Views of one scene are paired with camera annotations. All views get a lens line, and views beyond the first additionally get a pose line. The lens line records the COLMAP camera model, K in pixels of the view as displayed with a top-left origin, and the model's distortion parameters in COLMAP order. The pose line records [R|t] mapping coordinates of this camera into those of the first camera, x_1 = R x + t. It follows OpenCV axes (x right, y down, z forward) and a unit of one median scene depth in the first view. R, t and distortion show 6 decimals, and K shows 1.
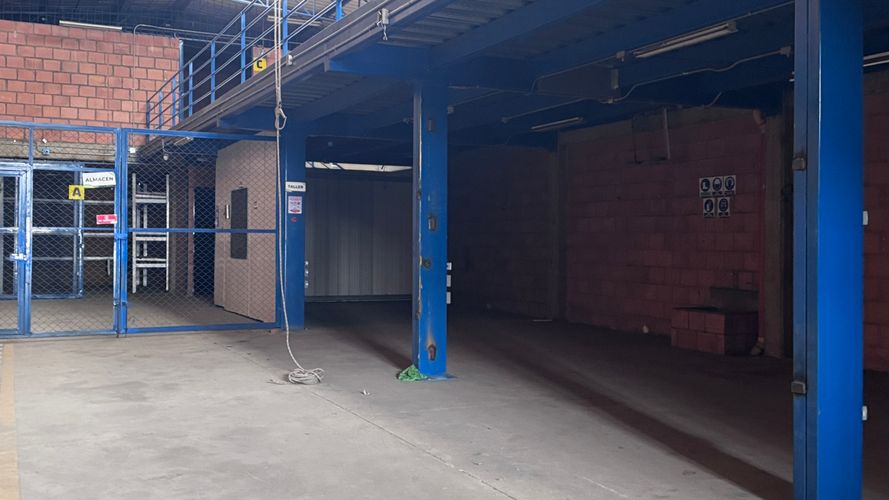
lens RADIAL K [[931.7, 0, 444.5], [0, 931.7, 250.0], [0, 0, 1]] dist [0.042455, -0.015691]
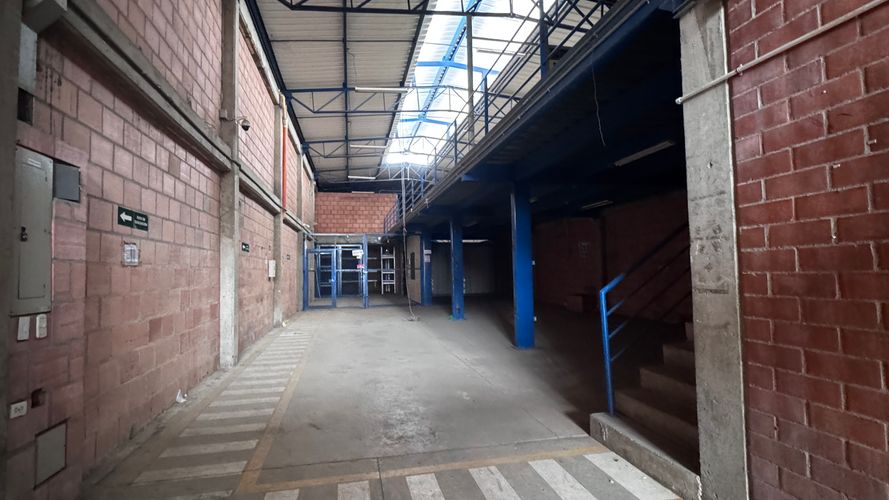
lens RADIAL K [[448.5, 0, 444.5], [0, 448.5, 250.0], [0, 0, 1]] dist [-0.000267, -0.000011]
pose [[0.974439, -0.037339, -0.221526, 0.146496], [0.024849, 0.997955, -0.058901, 0.002959], [0.223272, 0.051890, 0.973374, -0.204382]]
